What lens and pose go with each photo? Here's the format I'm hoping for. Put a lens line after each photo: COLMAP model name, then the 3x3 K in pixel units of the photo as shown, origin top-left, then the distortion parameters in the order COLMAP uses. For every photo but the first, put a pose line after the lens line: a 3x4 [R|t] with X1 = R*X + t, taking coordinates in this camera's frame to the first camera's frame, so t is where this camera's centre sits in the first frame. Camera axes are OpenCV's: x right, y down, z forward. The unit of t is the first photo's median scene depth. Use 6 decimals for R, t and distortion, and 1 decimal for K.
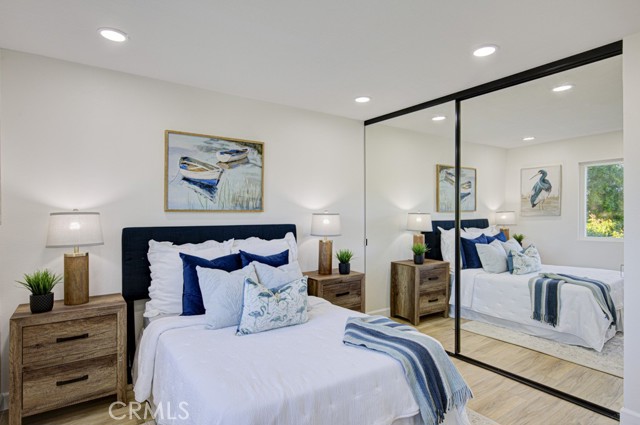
lens RADIAL K [[349.0, 0, 320.4], [0, 349.0, 210.5], [0, 0, 1]] dist [-0.004240, -0.000835]
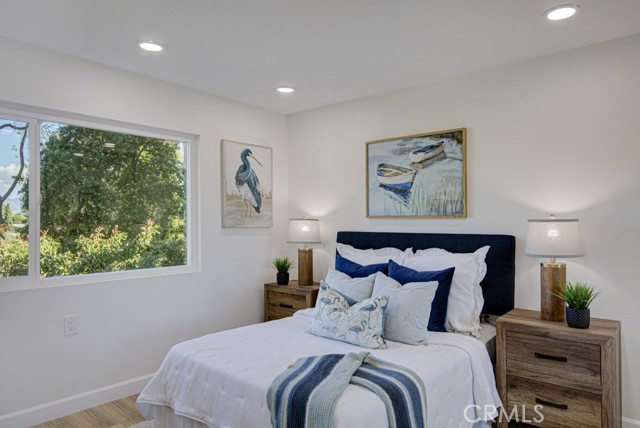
lens RADIAL K [[429.2, 0, 323.1], [0, 429.2, 217.0], [0, 0, 1]] dist [-0.008616, 0.000134]
pose [[0.241222, -0.006336, -0.970449, 0.713910], [0.007701, 0.999960, -0.004614, 0.005047], [0.970439, -0.006360, 0.241261, 0.487120]]
